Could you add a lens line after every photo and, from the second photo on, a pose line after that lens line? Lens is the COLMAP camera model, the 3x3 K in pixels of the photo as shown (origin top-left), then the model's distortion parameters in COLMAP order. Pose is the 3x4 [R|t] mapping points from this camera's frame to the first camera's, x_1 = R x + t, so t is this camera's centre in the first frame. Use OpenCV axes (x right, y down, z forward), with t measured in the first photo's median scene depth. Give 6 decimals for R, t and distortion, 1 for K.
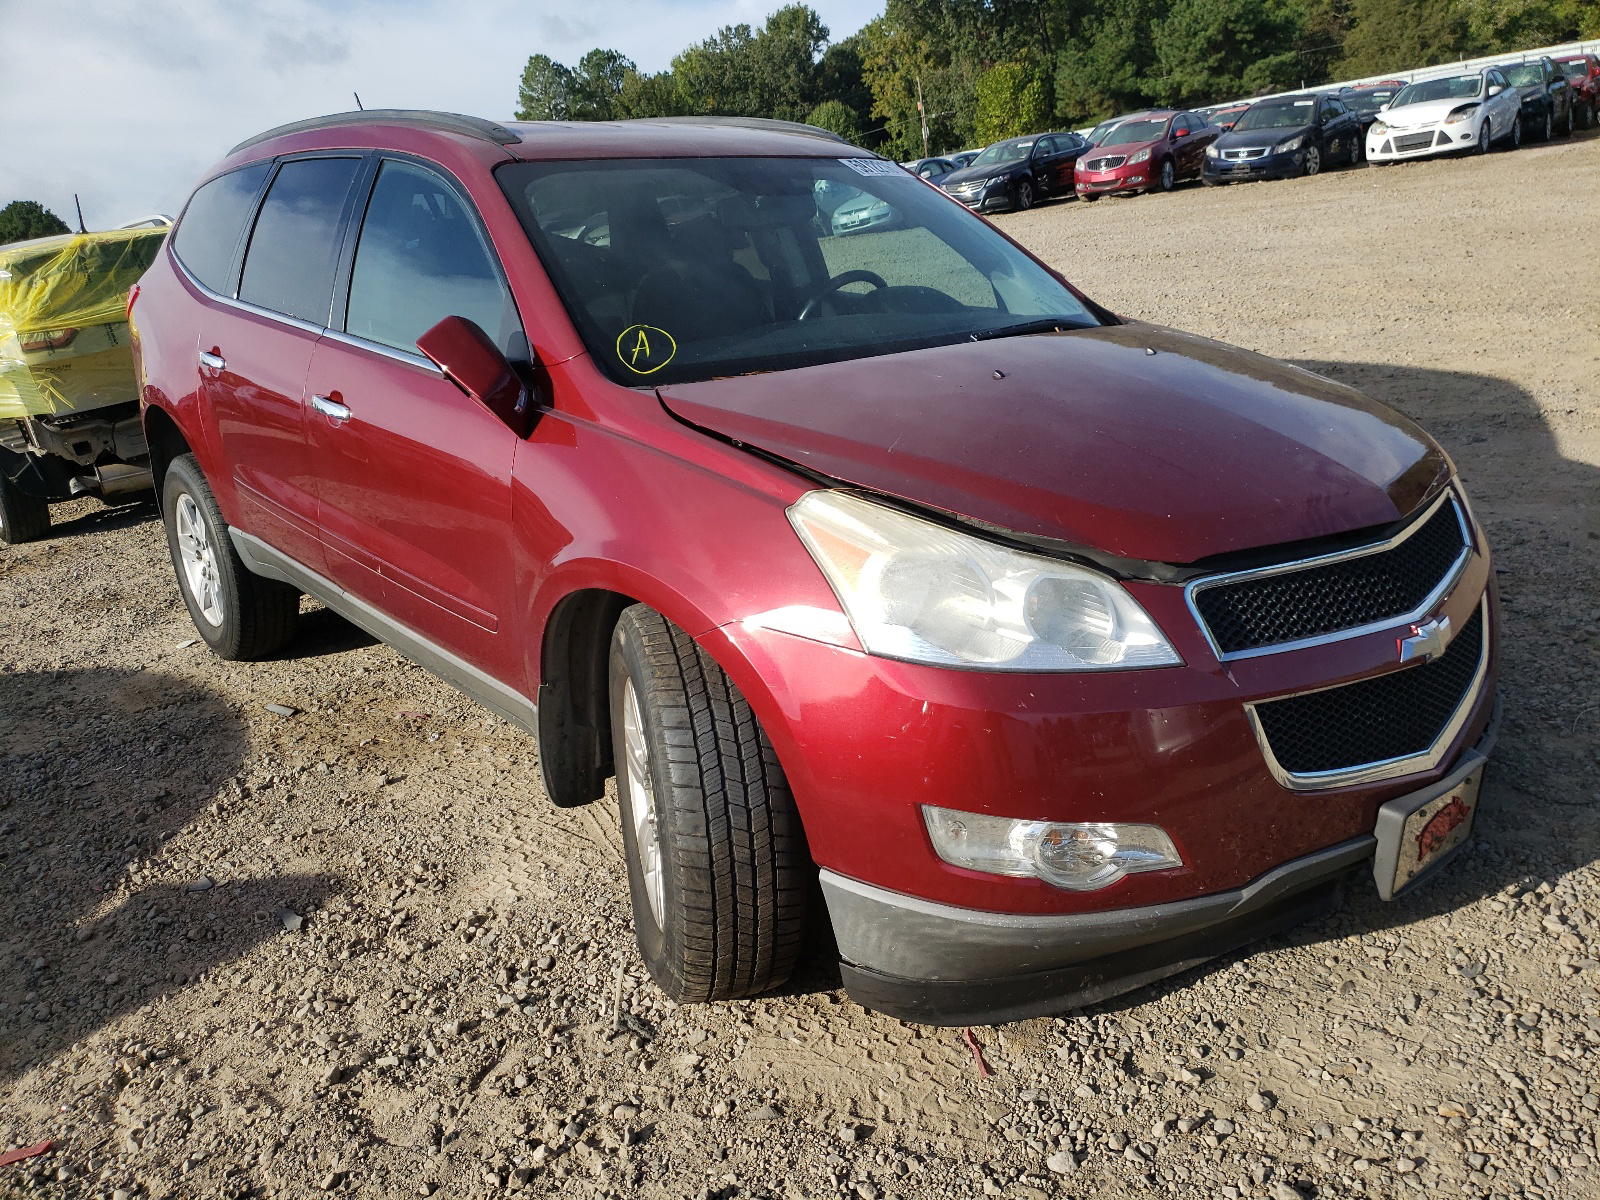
lens RADIAL K [[1236.8, 0, 804.7], [0, 1236.8, 612.4], [0, 0, 1]] dist [0.022945, -0.008067]
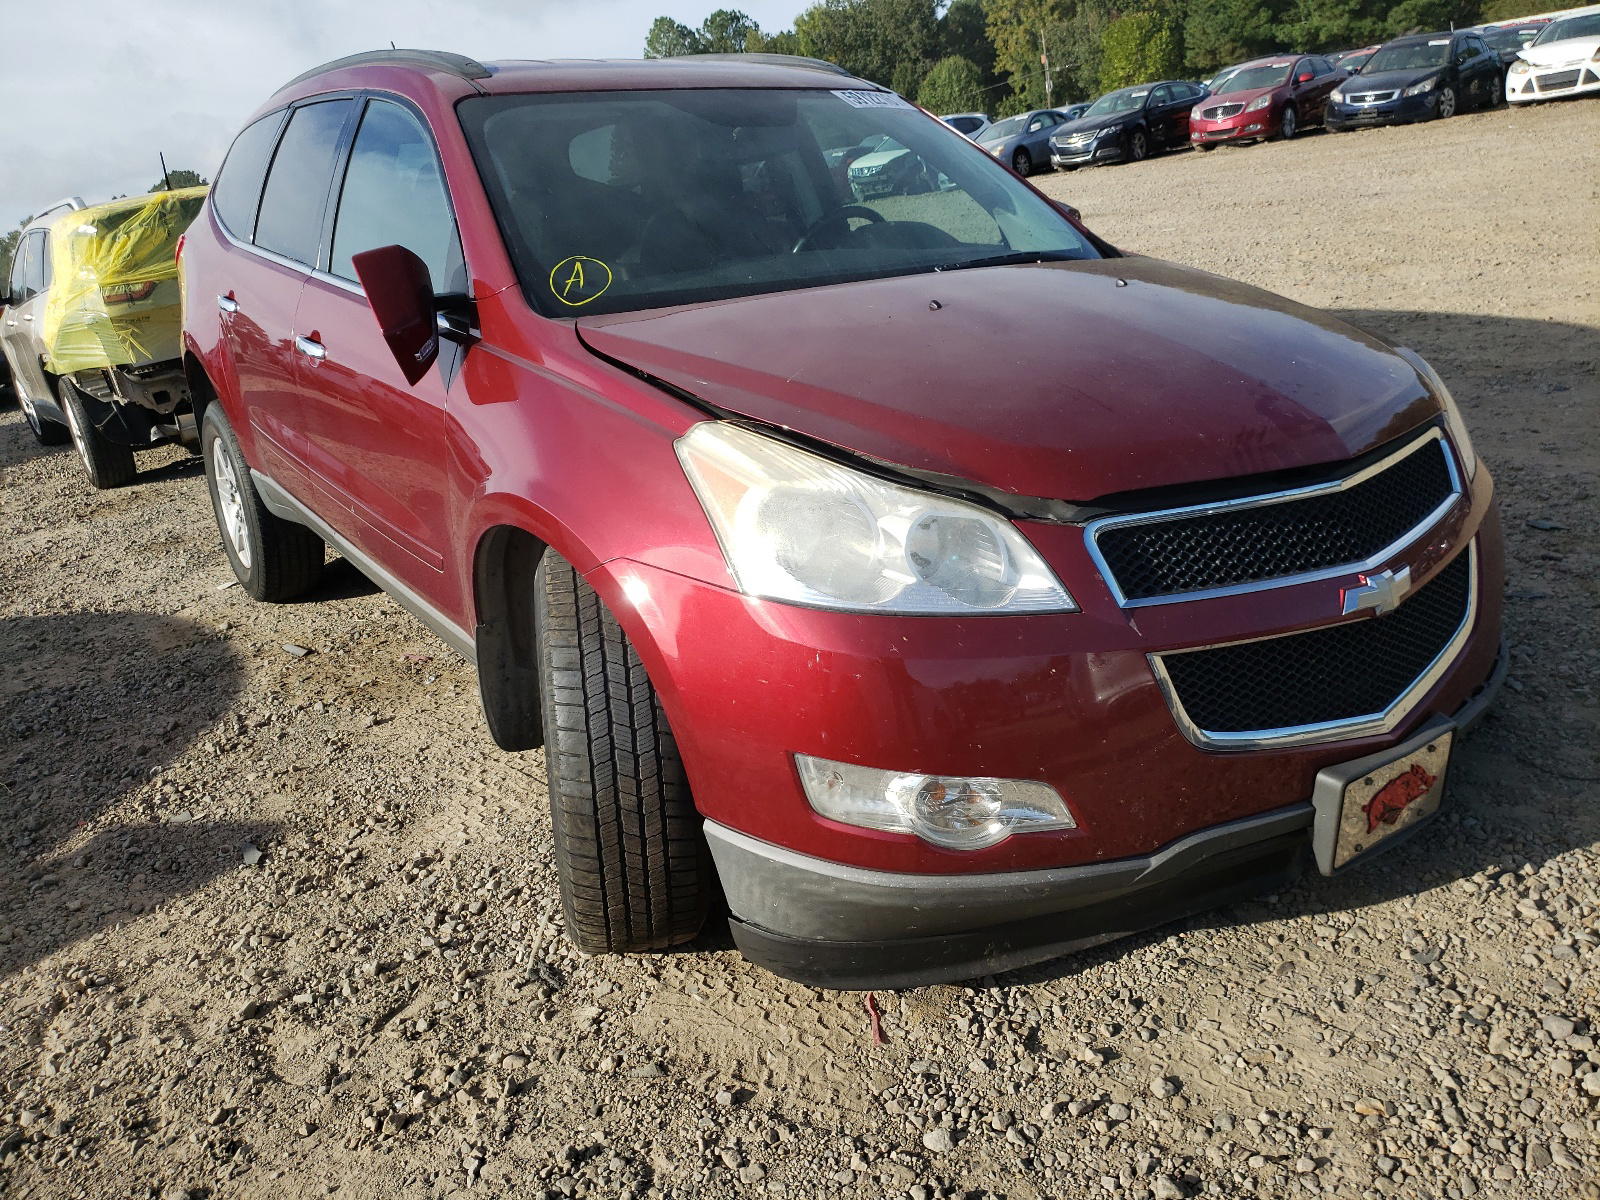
lens RADIAL K [[1236.8, 0, 798.2], [0, 1236.8, 585.1], [0, 0, 1]] dist [0.022945, -0.008067]
pose [[0.995429, 0.017182, -0.093947, 0.153362], [-0.016181, 0.999804, 0.011412, 0.013265], [0.094125, -0.009839, 0.995512, 0.052817]]
